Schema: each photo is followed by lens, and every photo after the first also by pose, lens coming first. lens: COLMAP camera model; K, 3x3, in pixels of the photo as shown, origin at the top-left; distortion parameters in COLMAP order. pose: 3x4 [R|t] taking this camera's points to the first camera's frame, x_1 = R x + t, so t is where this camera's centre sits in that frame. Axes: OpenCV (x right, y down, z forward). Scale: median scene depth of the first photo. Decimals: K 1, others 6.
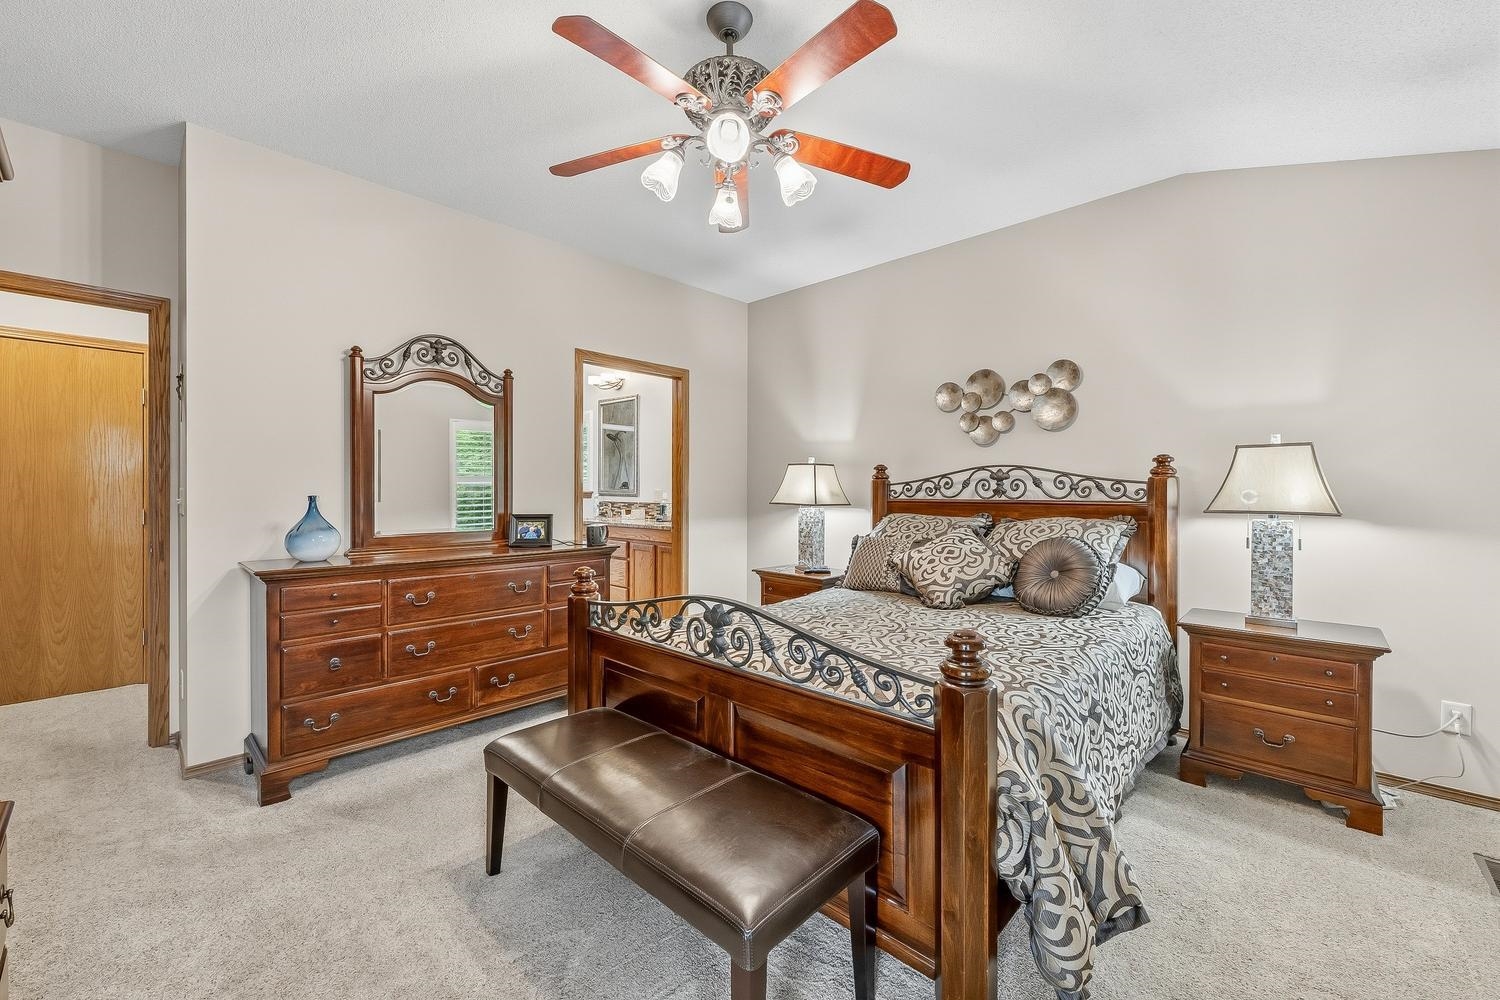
lens RADIAL K [[601.4, 0, 750.0], [0, 601.4, 500.0], [0, 0, 1]] dist [0.000727, 0.000110]
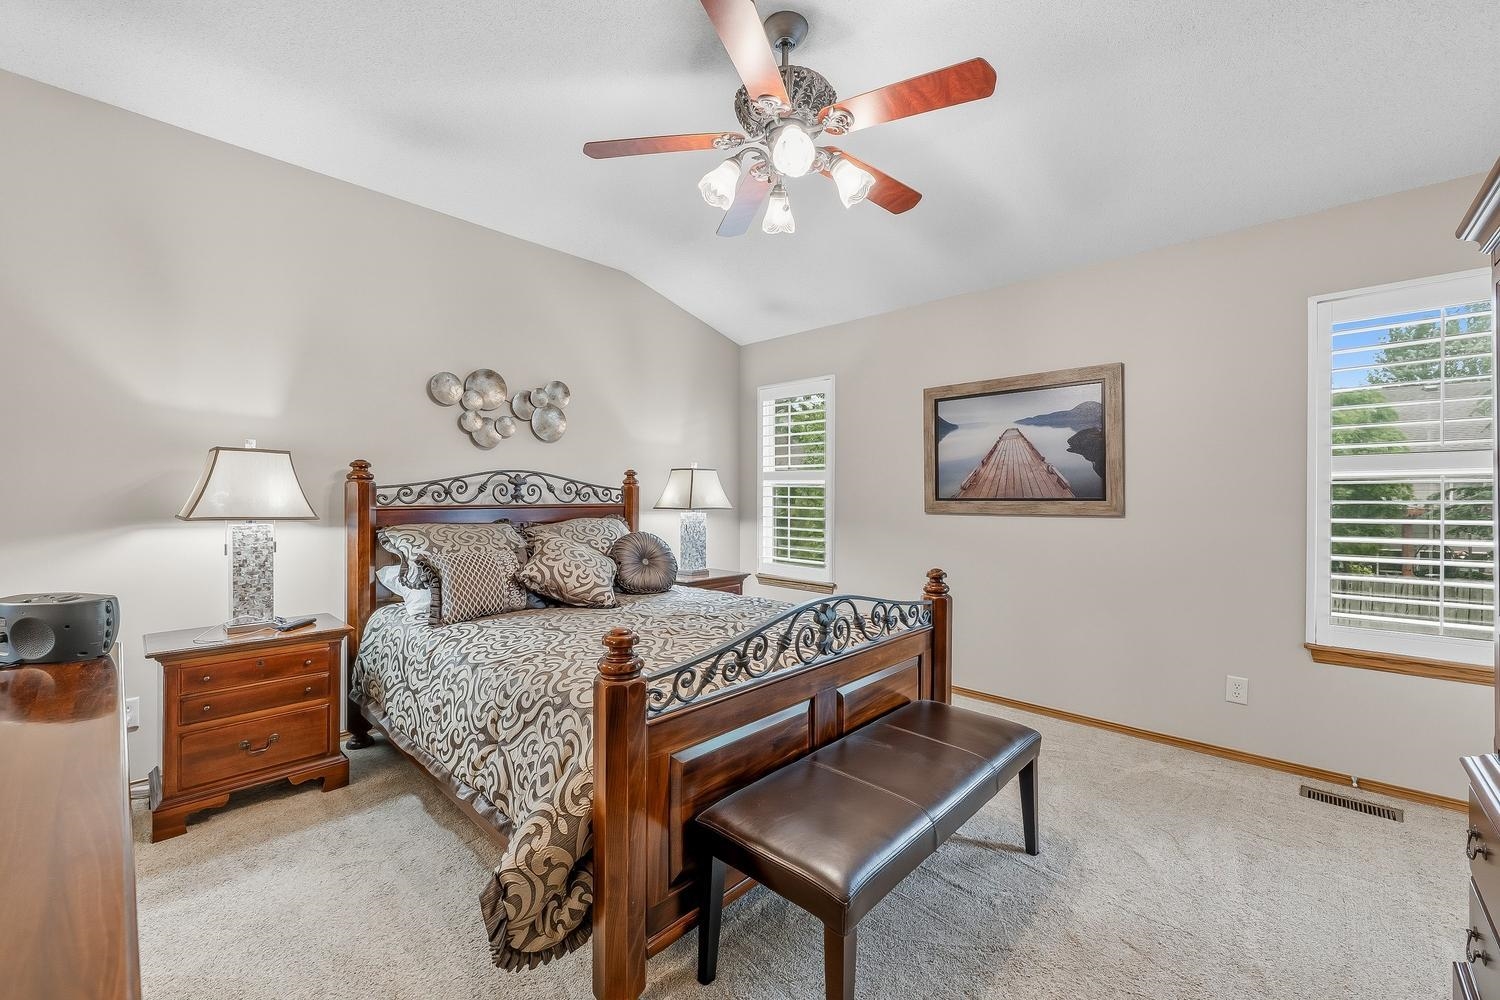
lens RADIAL K [[601.4, 0, 750.0], [0, 601.4, 500.0], [0, 0, 1]] dist [0.000727, 0.000110]
pose [[-0.004859, -0.006038, 0.999970, -0.621849], [0.014111, 0.999882, 0.006106, -0.009102], [-0.999889, 0.014141, -0.004773, 0.639888]]
